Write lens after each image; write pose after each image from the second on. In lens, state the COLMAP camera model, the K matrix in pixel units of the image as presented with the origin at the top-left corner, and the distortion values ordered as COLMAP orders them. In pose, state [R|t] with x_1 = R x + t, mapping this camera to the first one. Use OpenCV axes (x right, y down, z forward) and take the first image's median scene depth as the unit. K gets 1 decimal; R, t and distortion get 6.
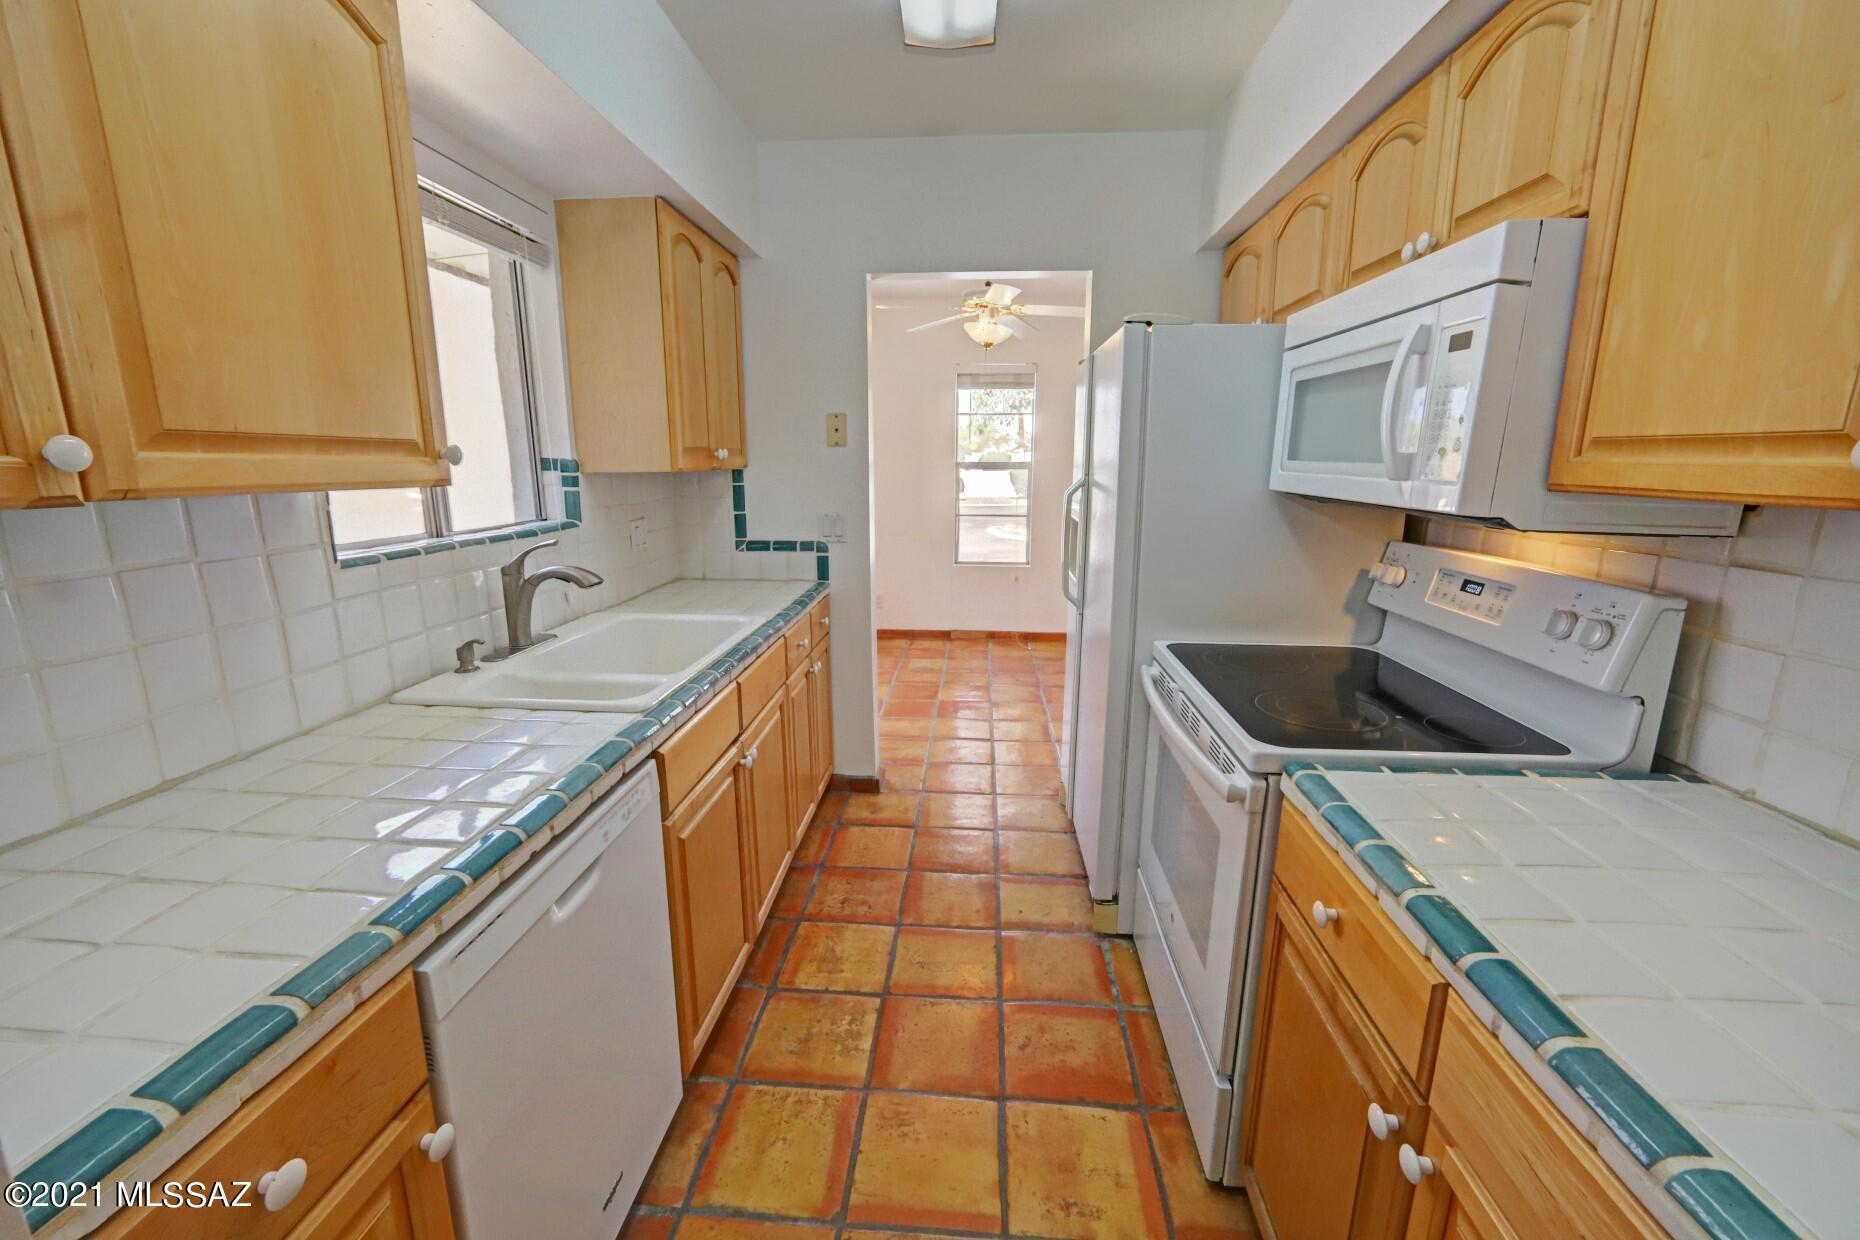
lens RADIAL K [[742.7, 0, 922.3], [0, 742.7, 616.1], [0, 0, 1]] dist [-0.032768, 0.012347]
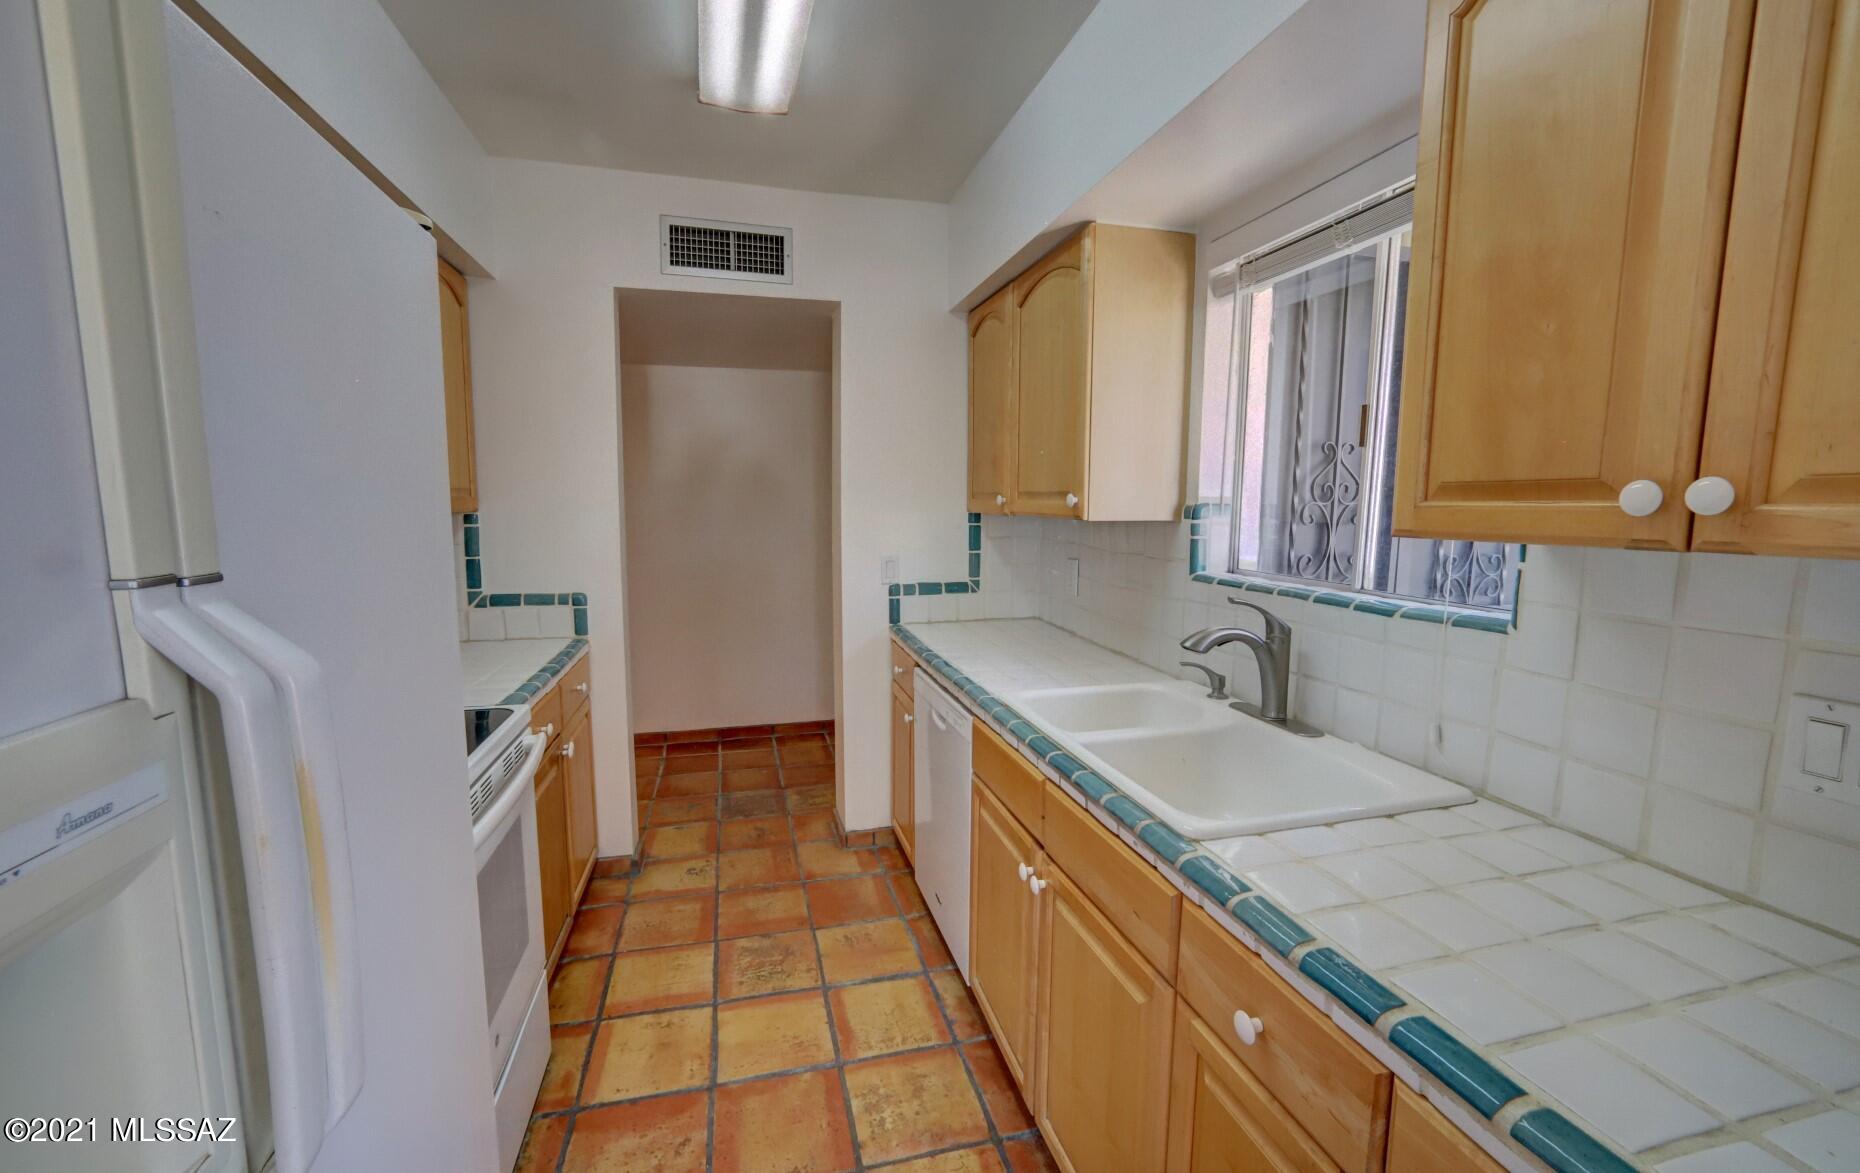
lens RADIAL K [[756.9, 0, 933.7], [0, 756.9, 592.3], [0, 0, 1]] dist [0.000898, 0.000047]
pose [[-0.940913, 0.039815, -0.336298, 0.144965], [-0.073517, 0.945367, 0.317611, -0.400493], [0.330571, 0.323568, -0.886581, 1.820433]]
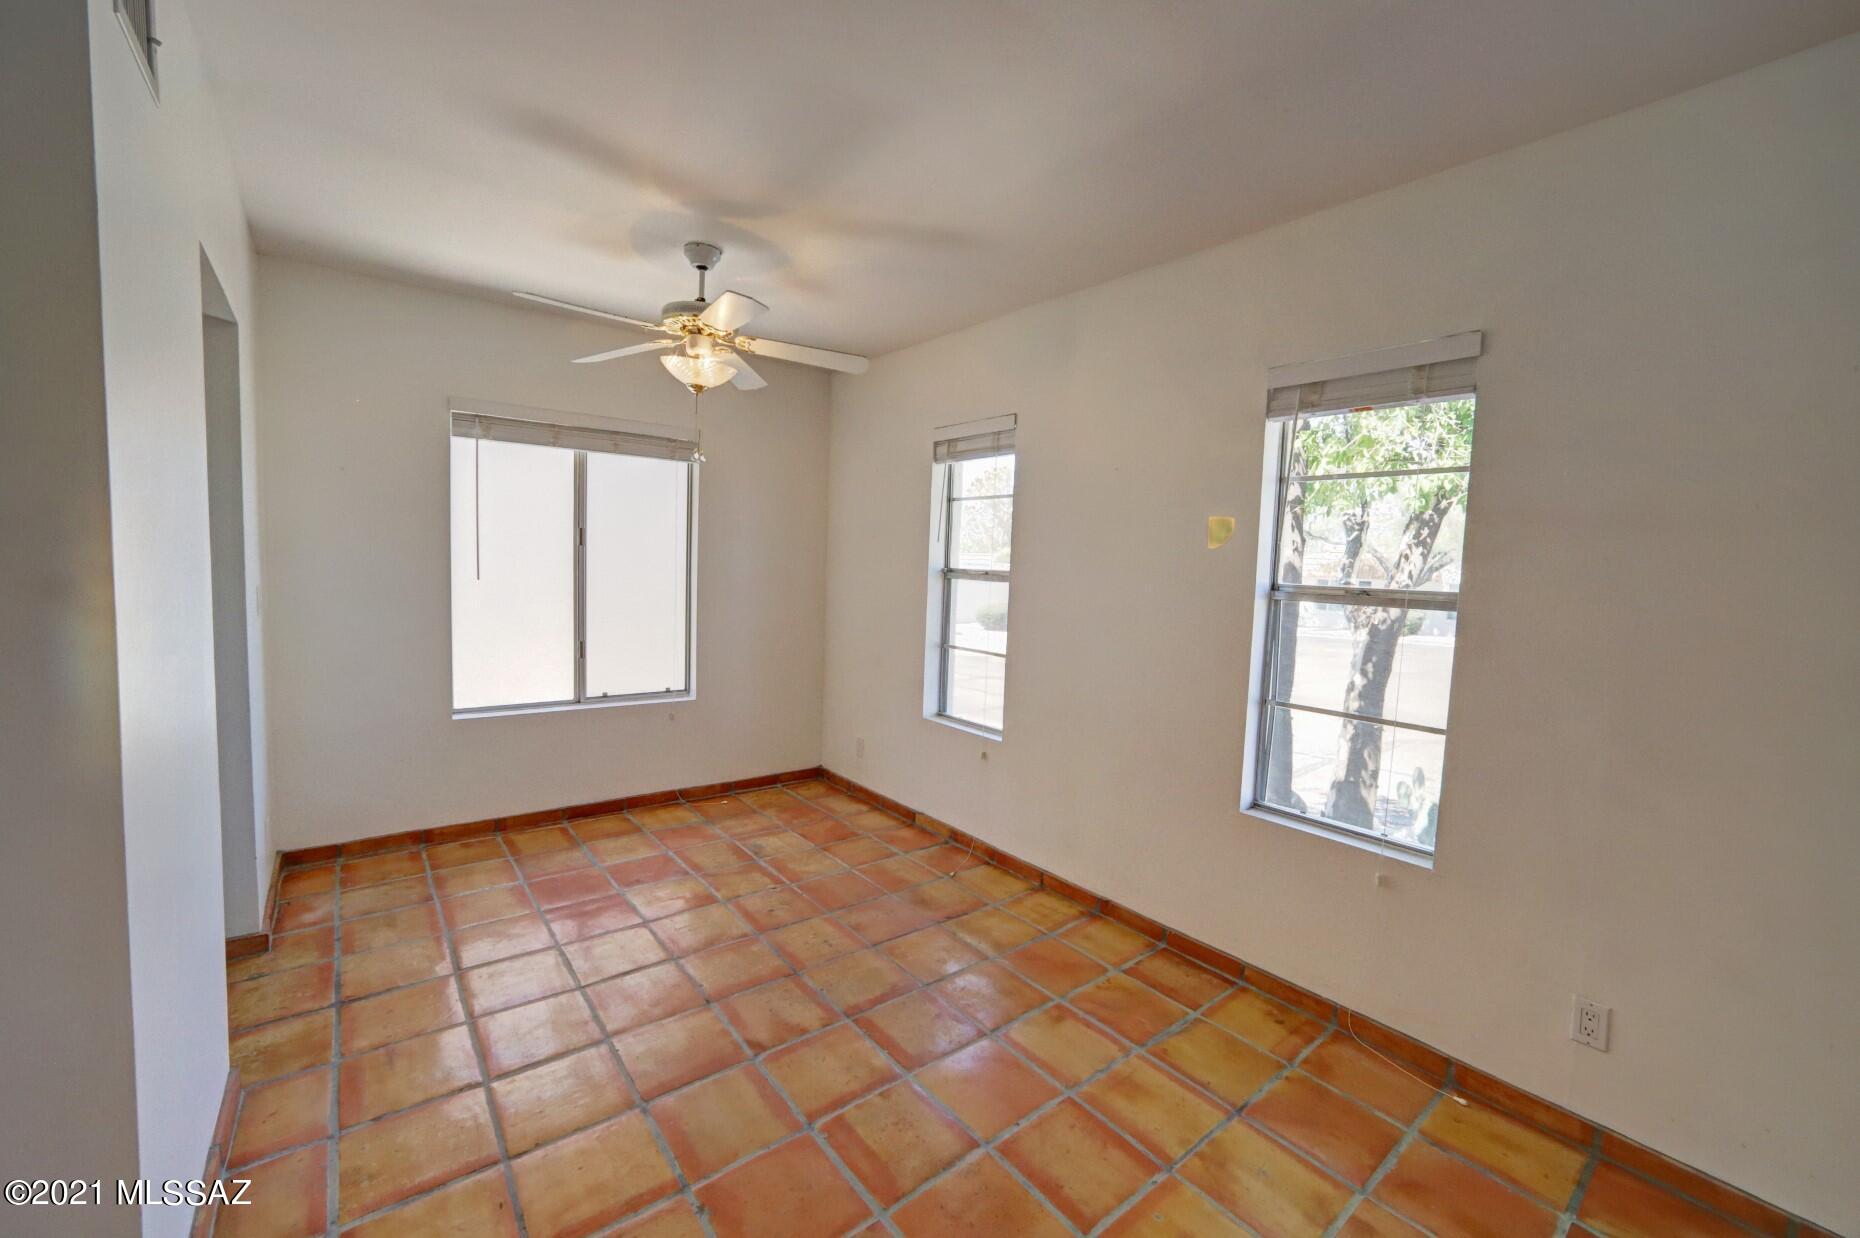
lens RADIAL K [[742.7, 0, 934.5], [0, 742.7, 612.7], [0, 0, 1]] dist [-0.032768, 0.012347]
pose [[0.688175, 0.072534, -0.721910, 1.834821], [-0.187548, 0.978958, -0.080423, -0.372787], [0.700886, 0.190738, 0.687298, 1.801448]]
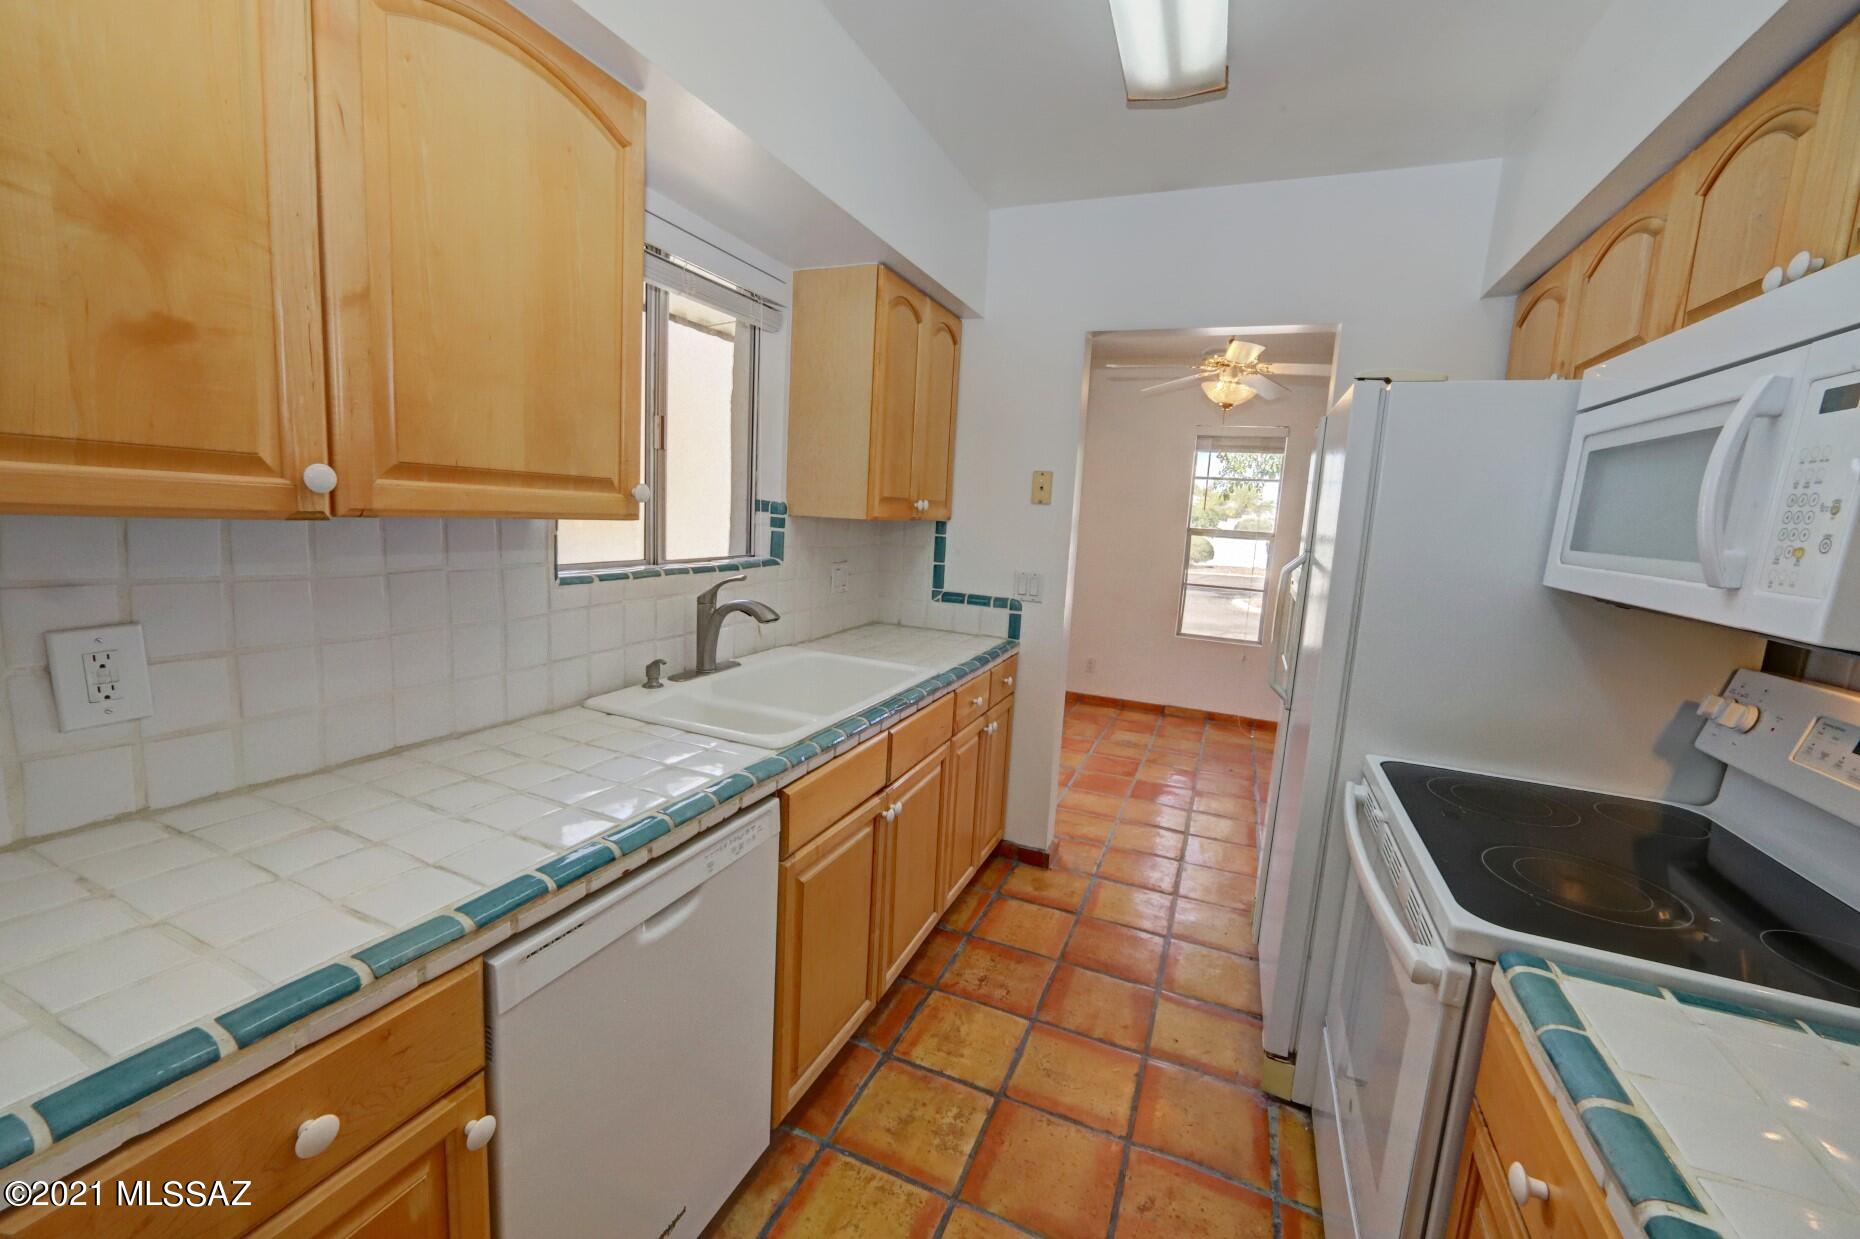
lens RADIAL K [[742.7, 0, 918.6], [0, 742.7, 615.4], [0, 0, 1]] dist [-0.032768, 0.012347]
pose [[0.944139, 0.097002, -0.314949, 0.096935], [-0.119747, 0.991354, -0.053640, -0.019678], [0.307023, 0.088358, 0.947592, 0.061935]]
